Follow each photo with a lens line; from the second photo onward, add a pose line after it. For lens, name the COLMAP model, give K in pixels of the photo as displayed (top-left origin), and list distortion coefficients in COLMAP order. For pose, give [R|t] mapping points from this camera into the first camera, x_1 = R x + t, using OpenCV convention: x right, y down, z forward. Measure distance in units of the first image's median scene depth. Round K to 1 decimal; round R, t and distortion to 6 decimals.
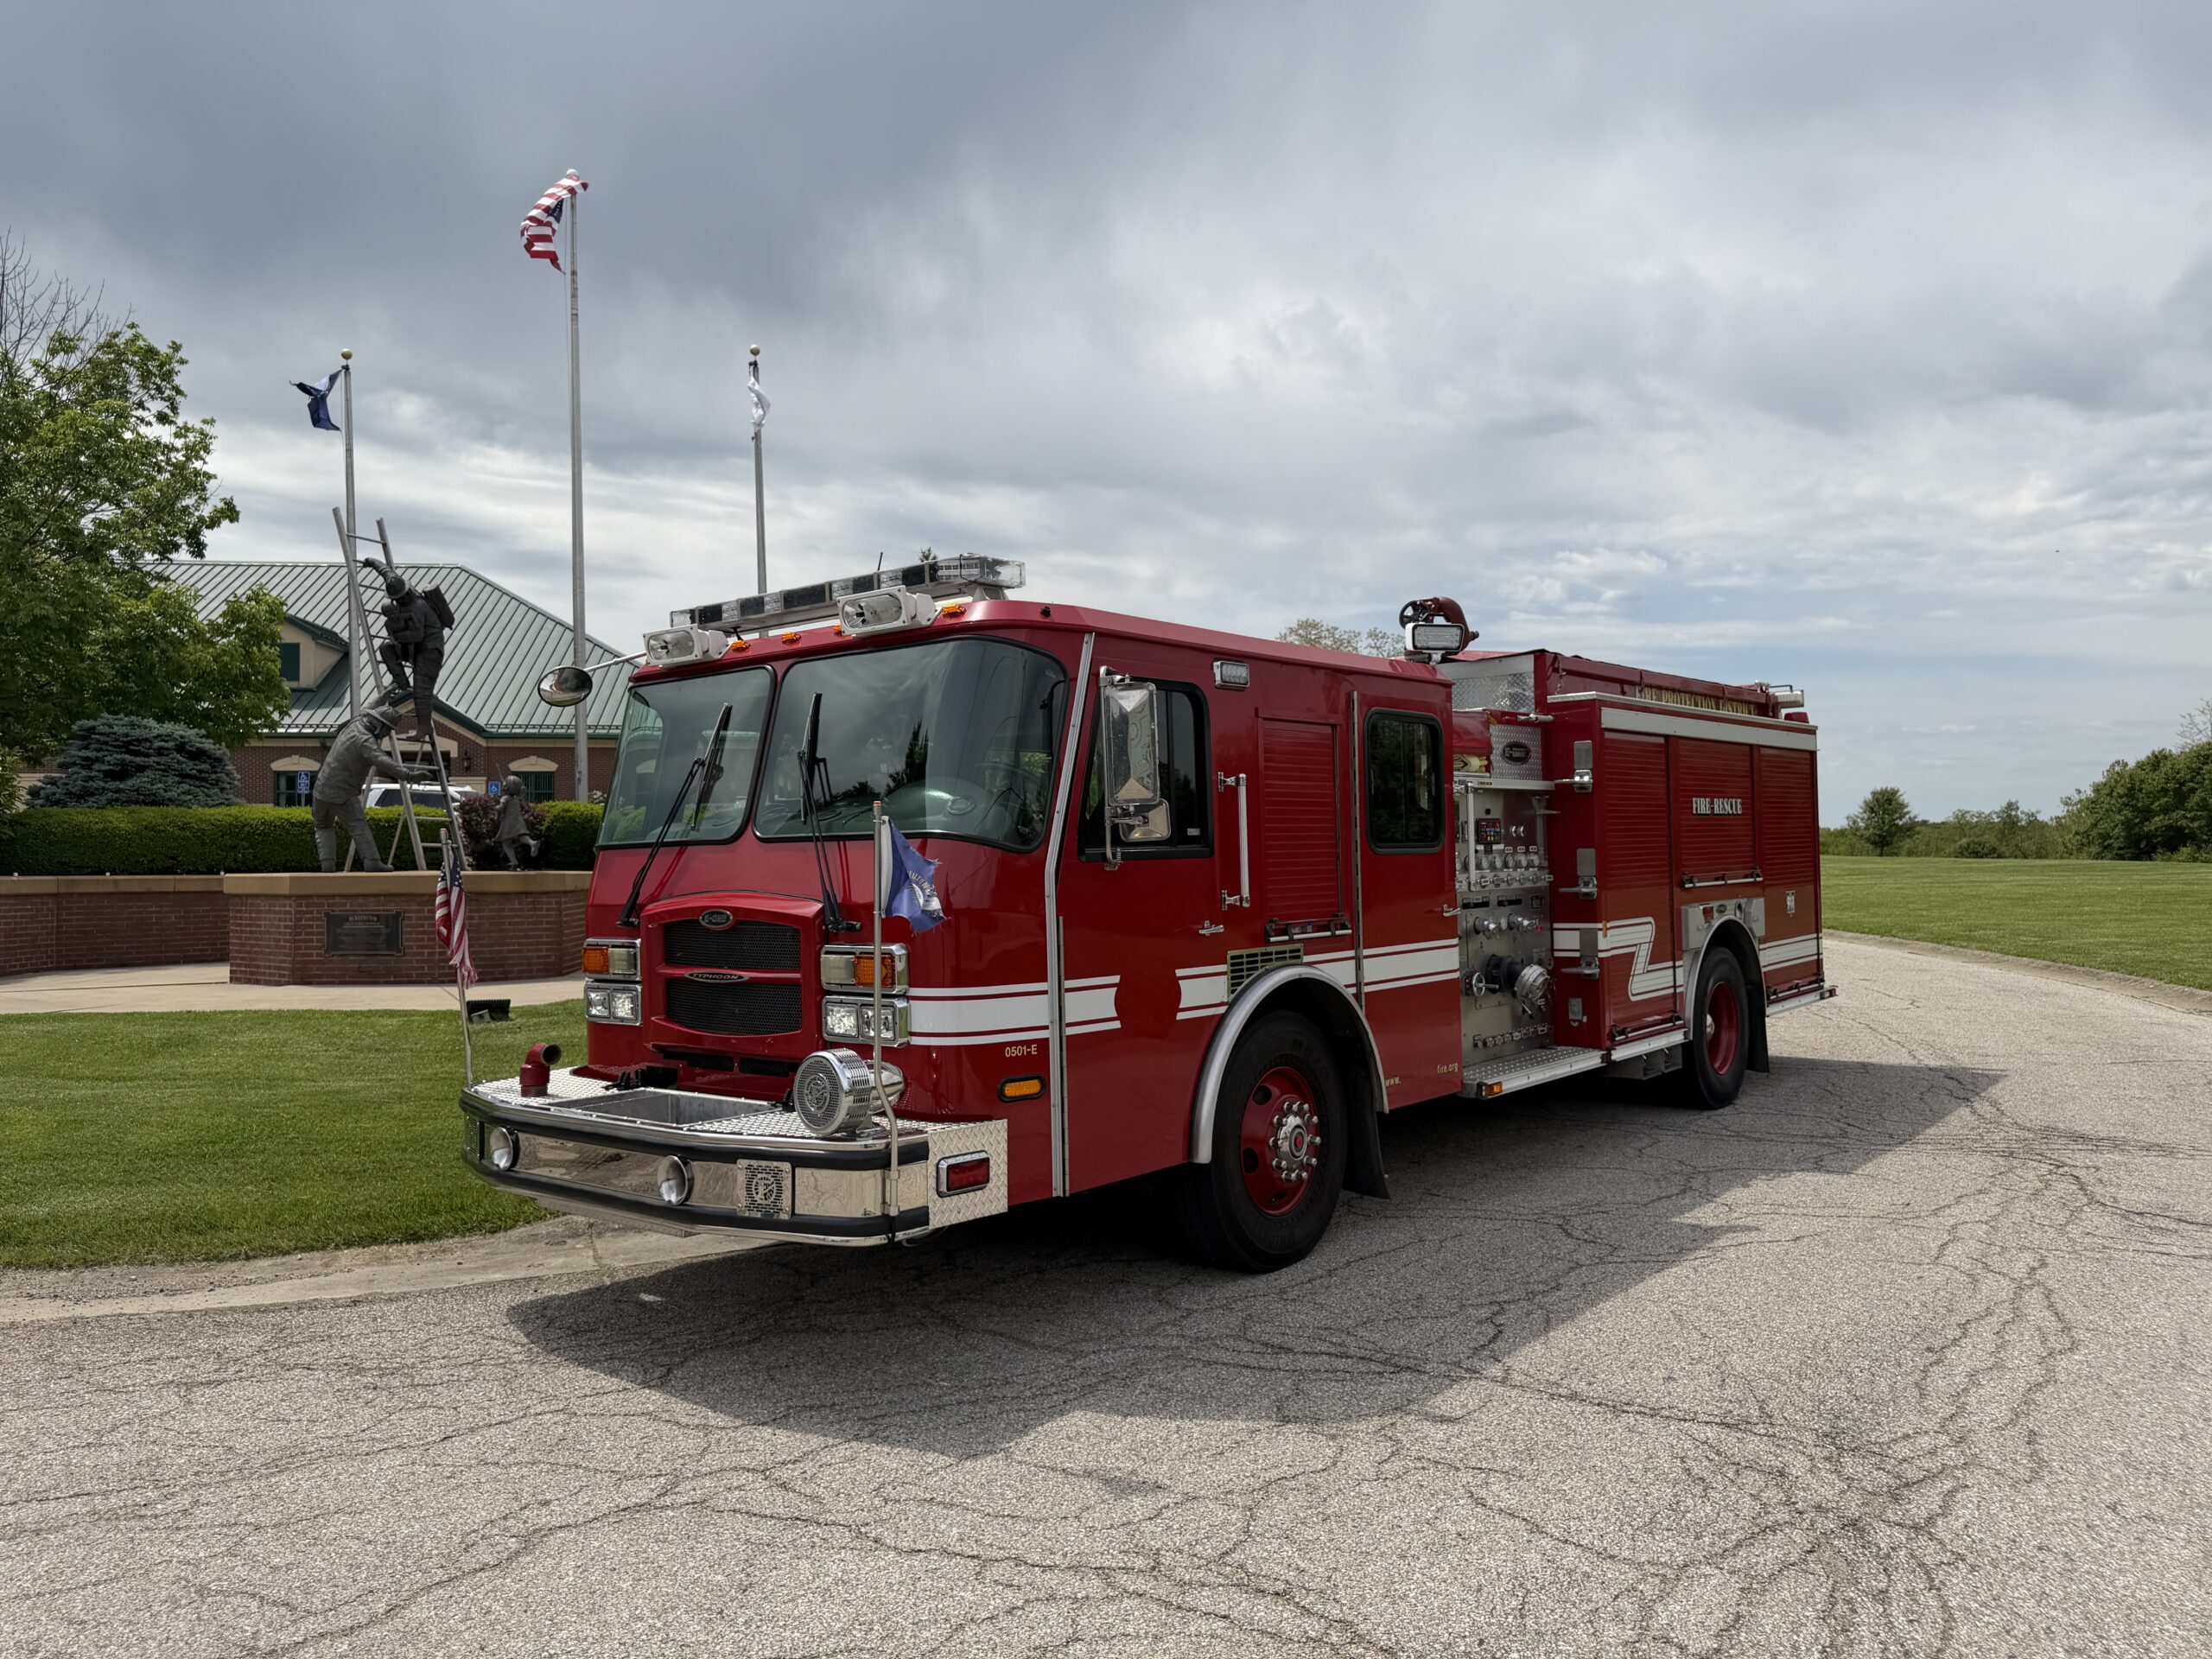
lens RADIAL K [[1583.8, 0, 1100.6], [0, 1583.8, 796.5], [0, 0, 1]] dist [-0.003433, -0.006754]
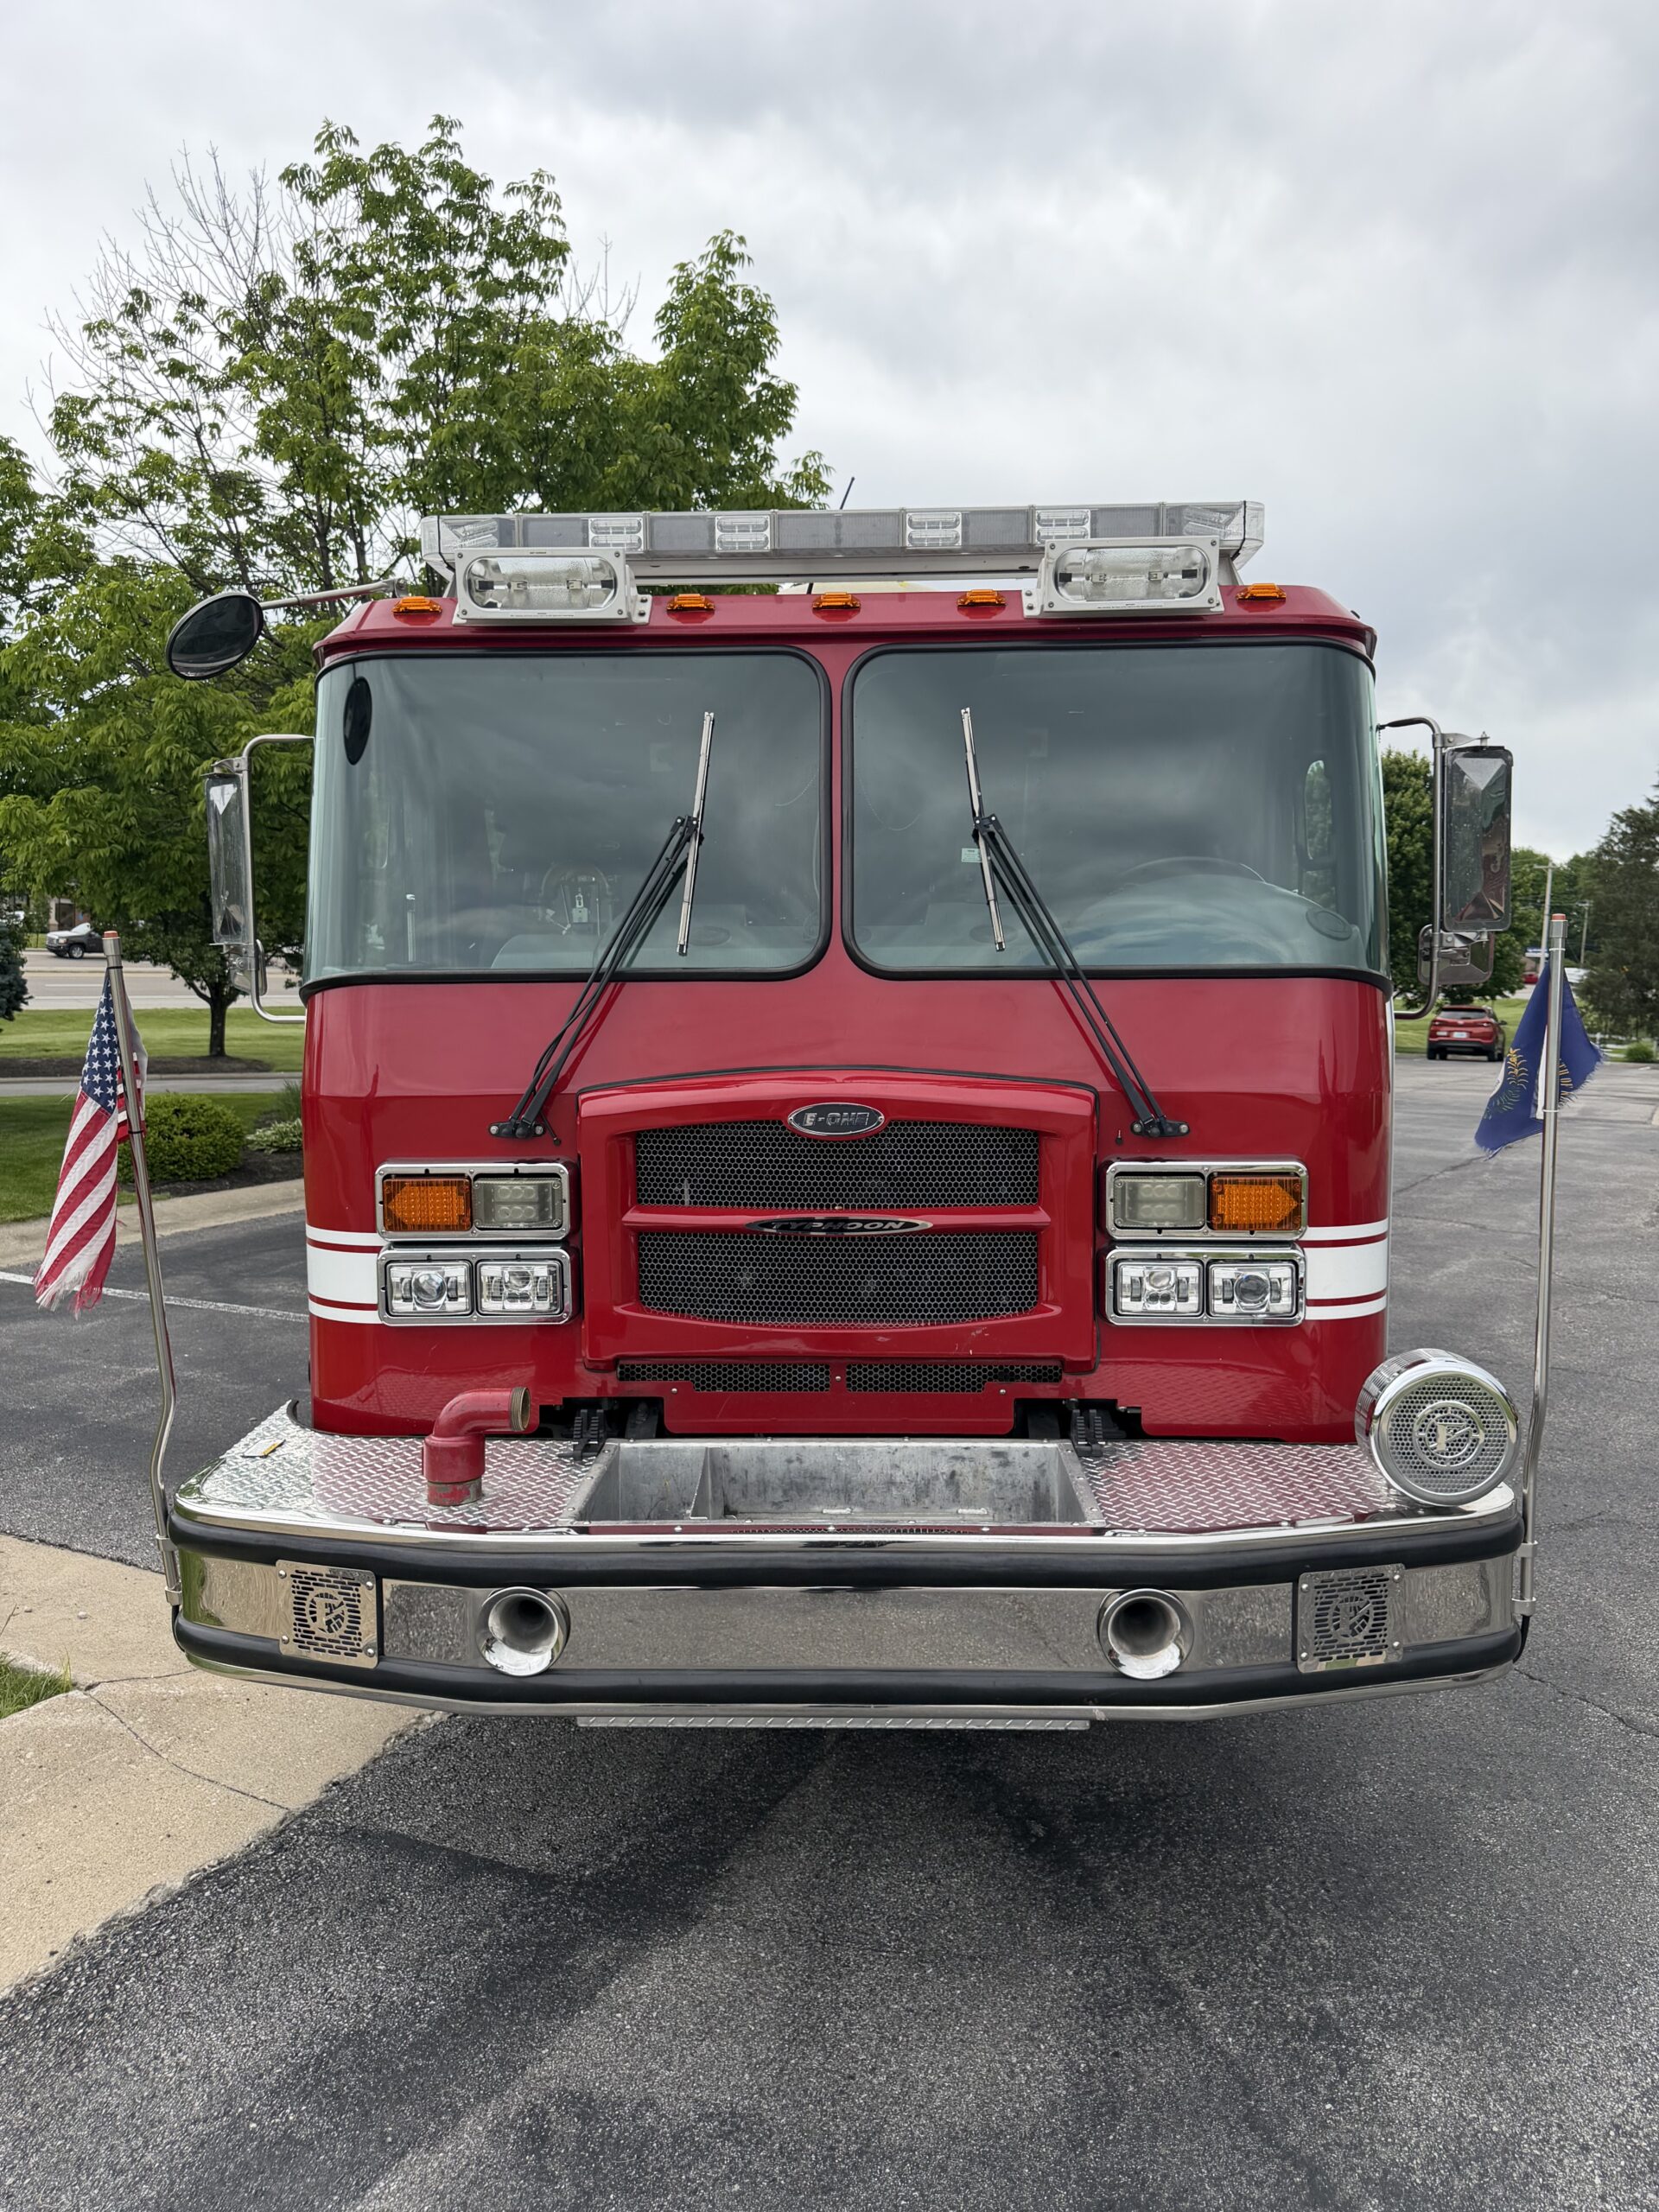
lens RADIAL K [[1583.8, 0, 854.3], [0, 1583.8, 1103.6], [0, 0, 1]] dist [-0.003433, -0.006754]
pose [[0.787477, 0.011125, 0.616243, -0.530720], [-0.035780, 0.998976, 0.027687, 0.055560], [-0.615304, -0.043852, 0.787069, 0.558461]]
